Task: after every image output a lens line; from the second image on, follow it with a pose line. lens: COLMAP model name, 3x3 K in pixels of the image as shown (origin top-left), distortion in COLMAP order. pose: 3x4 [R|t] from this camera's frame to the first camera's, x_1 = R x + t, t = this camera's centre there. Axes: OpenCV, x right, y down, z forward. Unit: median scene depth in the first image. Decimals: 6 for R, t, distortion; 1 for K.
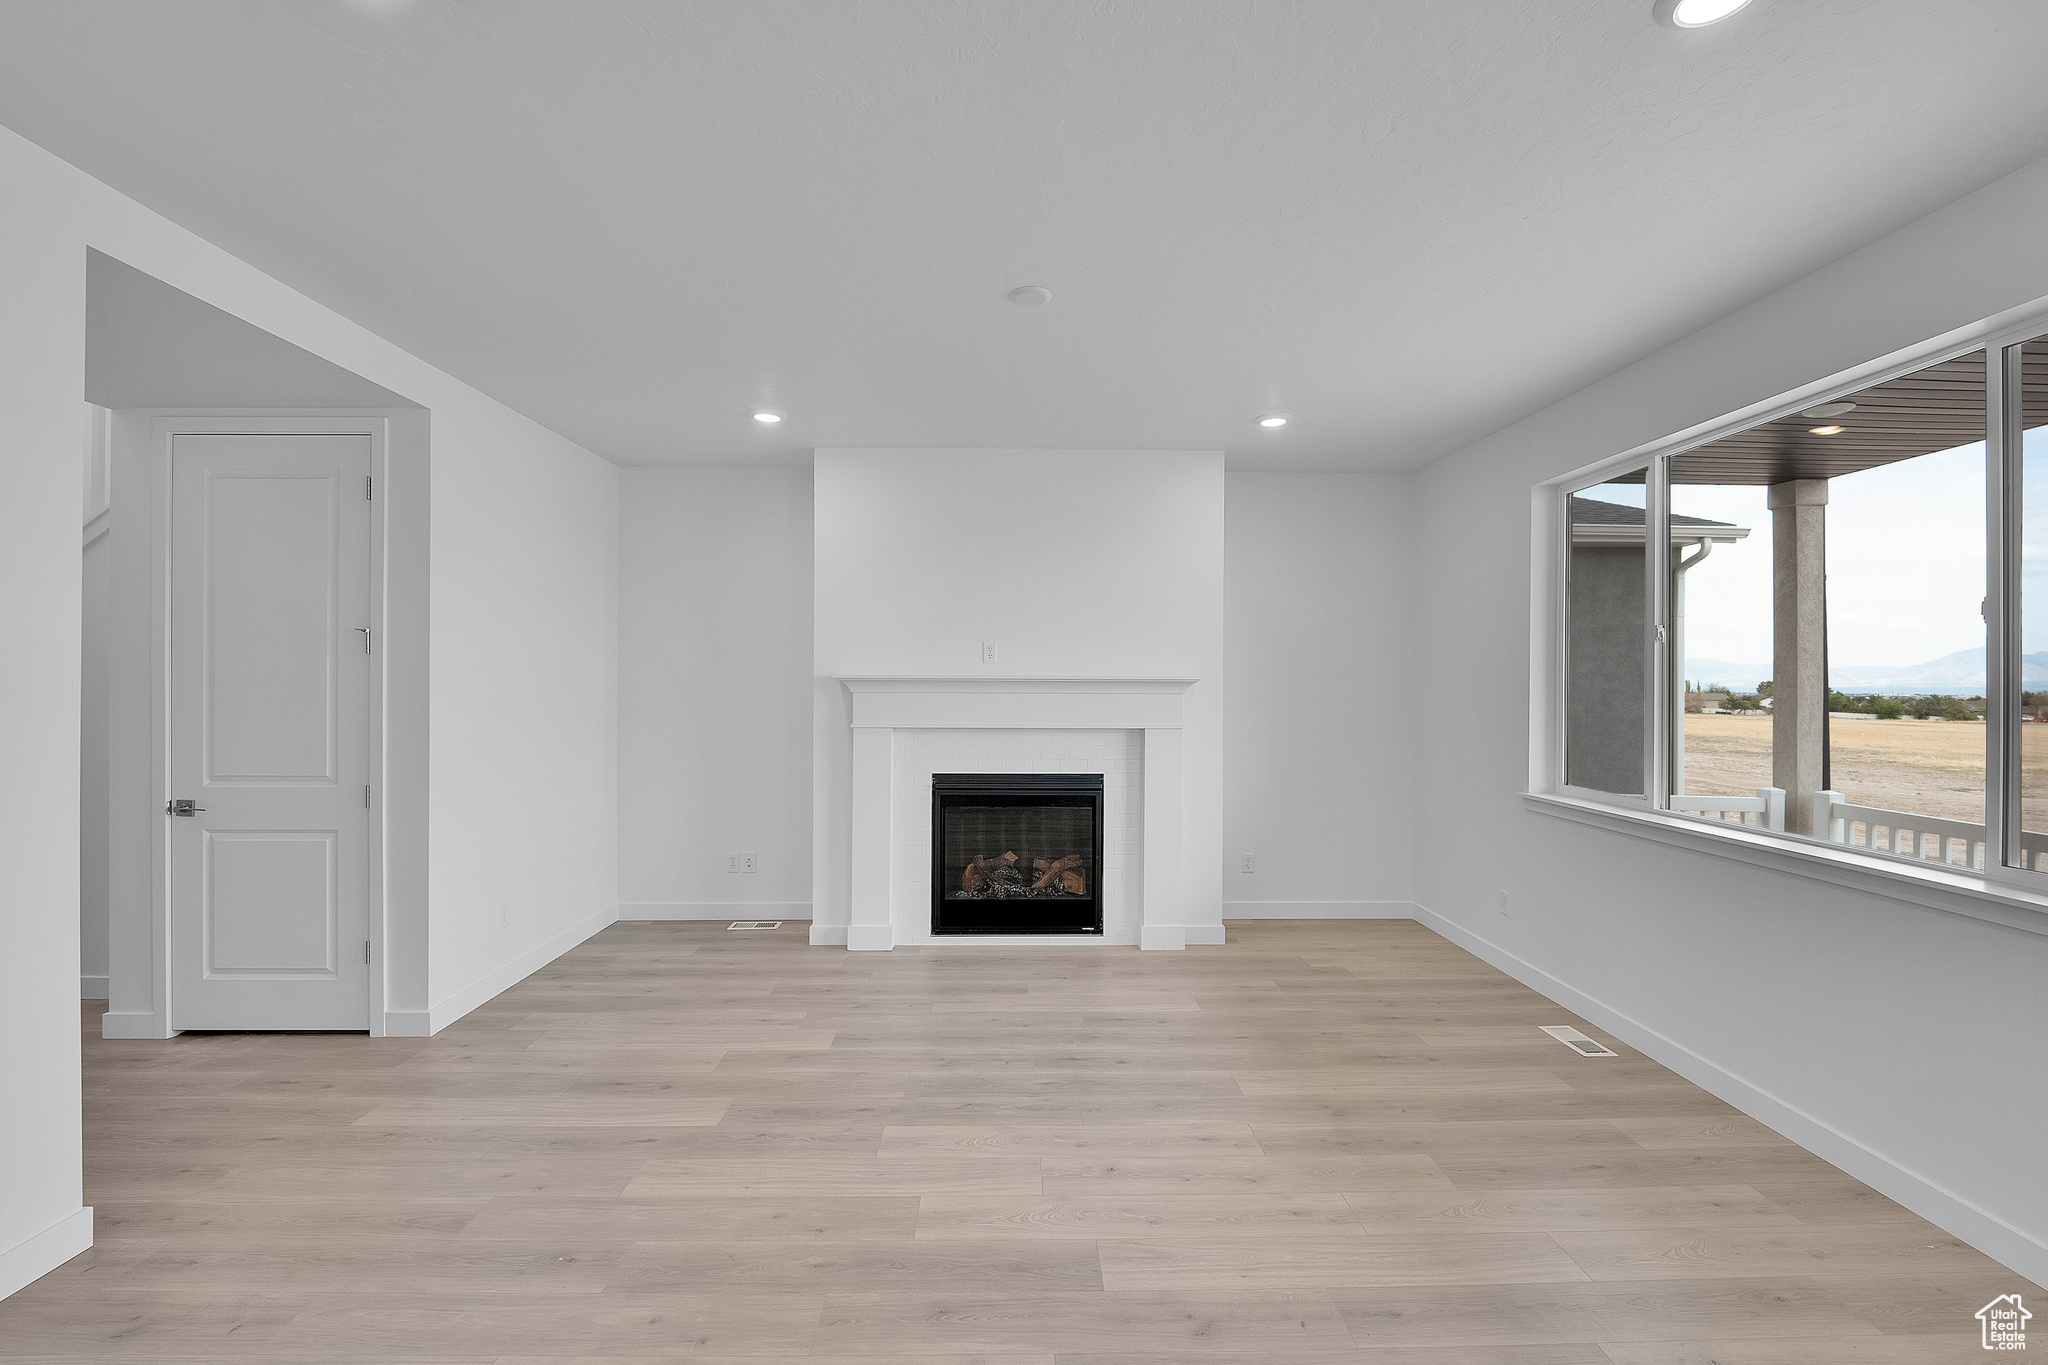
lens RADIAL K [[872.6, 0, 1015.8], [0, 872.6, 676.6], [0, 0, 1]] dist [0.000167, 0.000000]
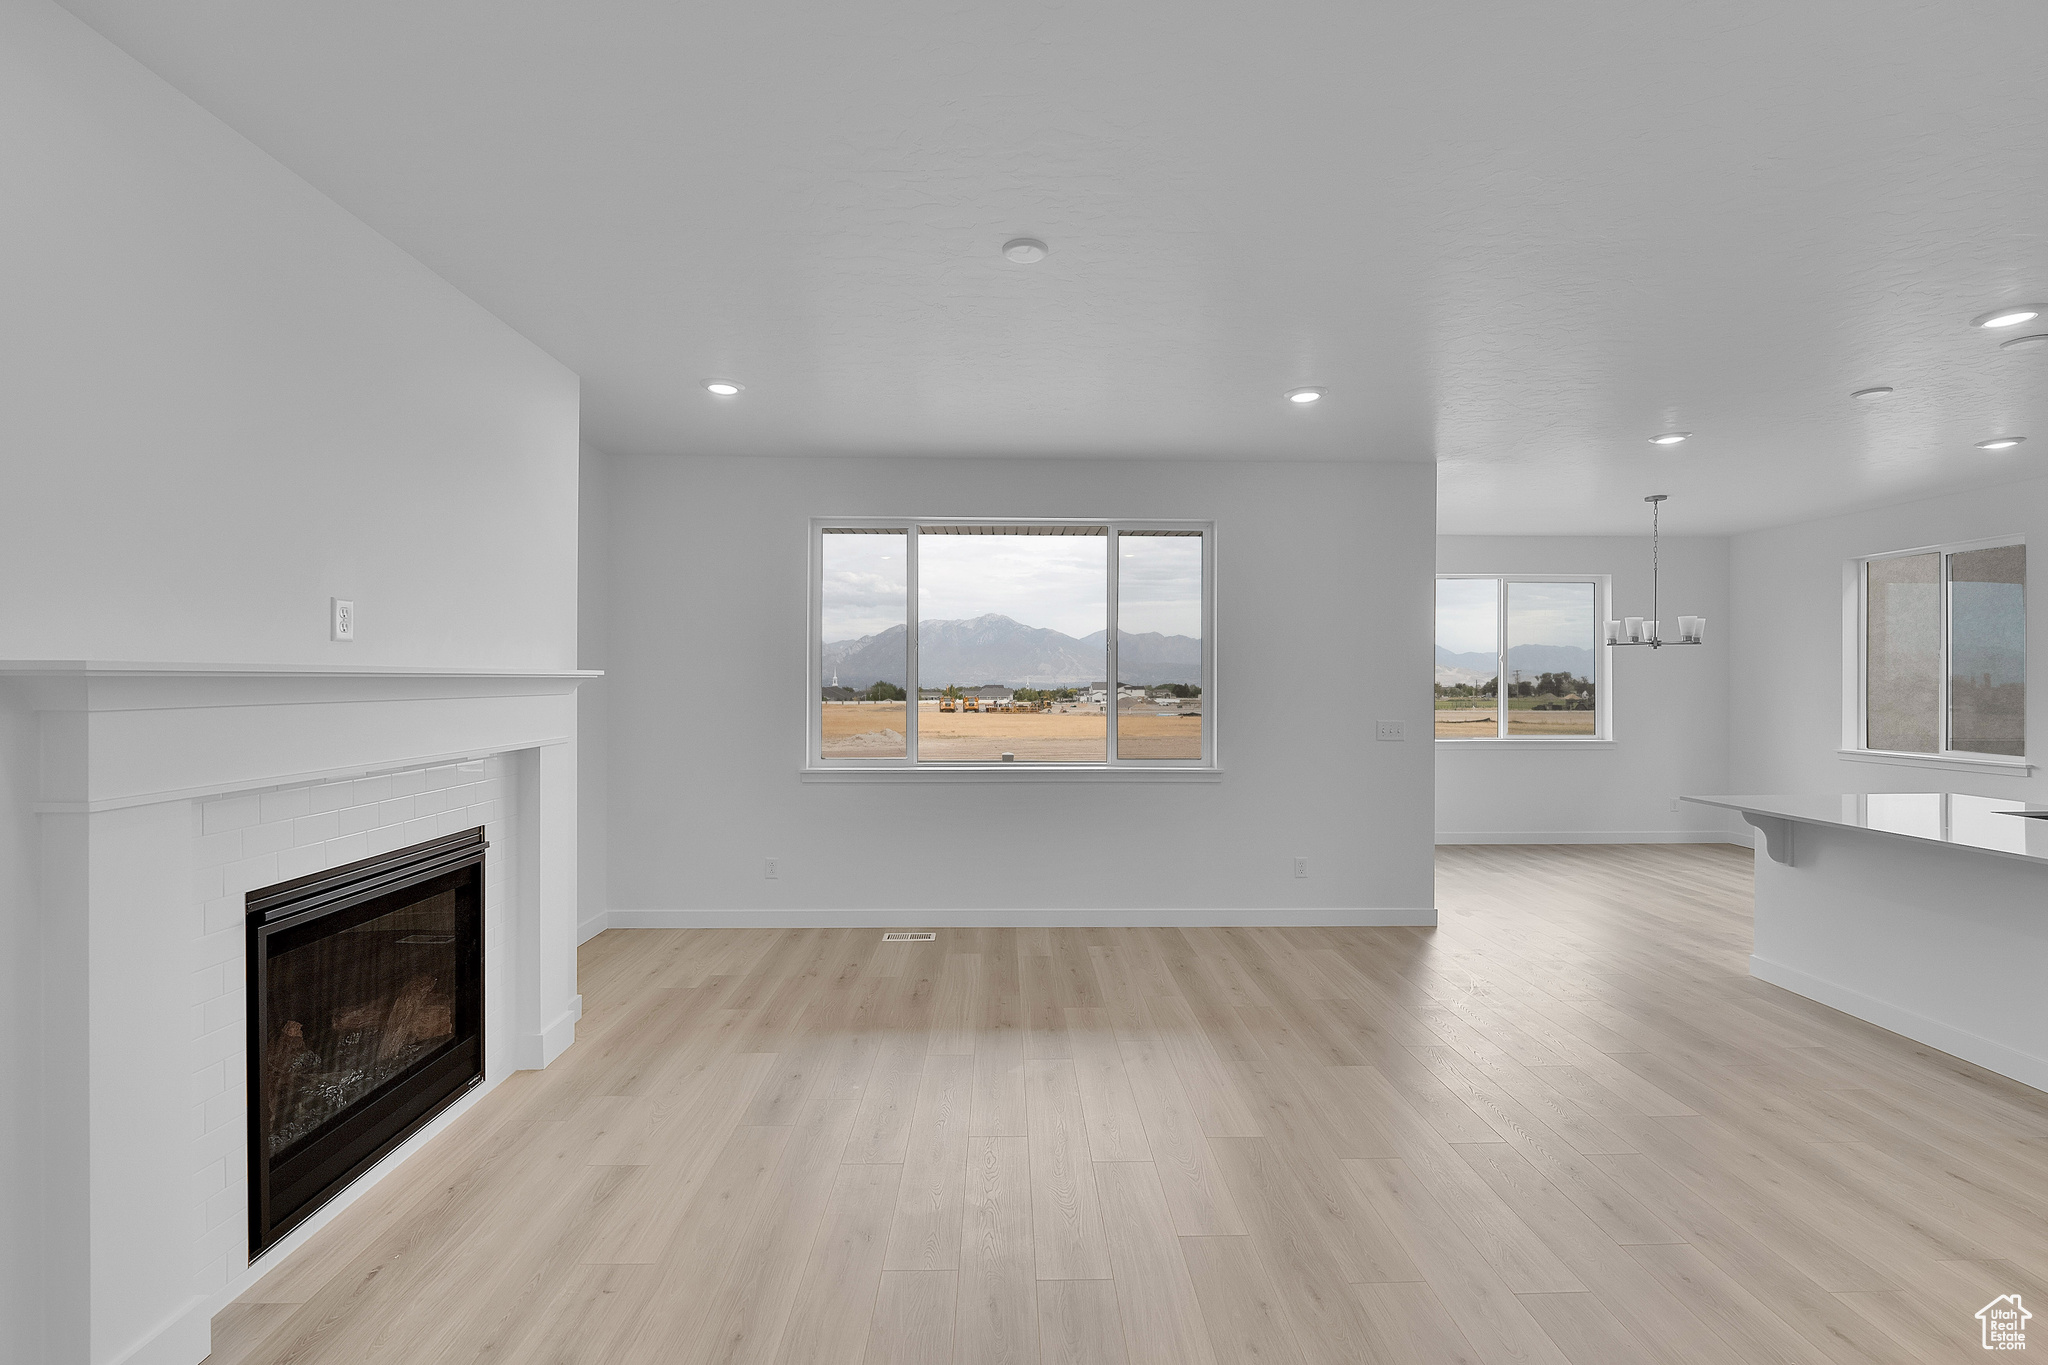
lens RADIAL K [[872.6, 0, 1015.8], [0, 872.6, 676.6], [0, 0, 1]] dist [0.000167, 0.000000]
pose [[-0.032235, -0.000789, 0.999480, -0.678480], [-0.009631, 0.999954, 0.000478, -0.000655], [-0.999434, -0.009611, -0.032241, 0.792086]]
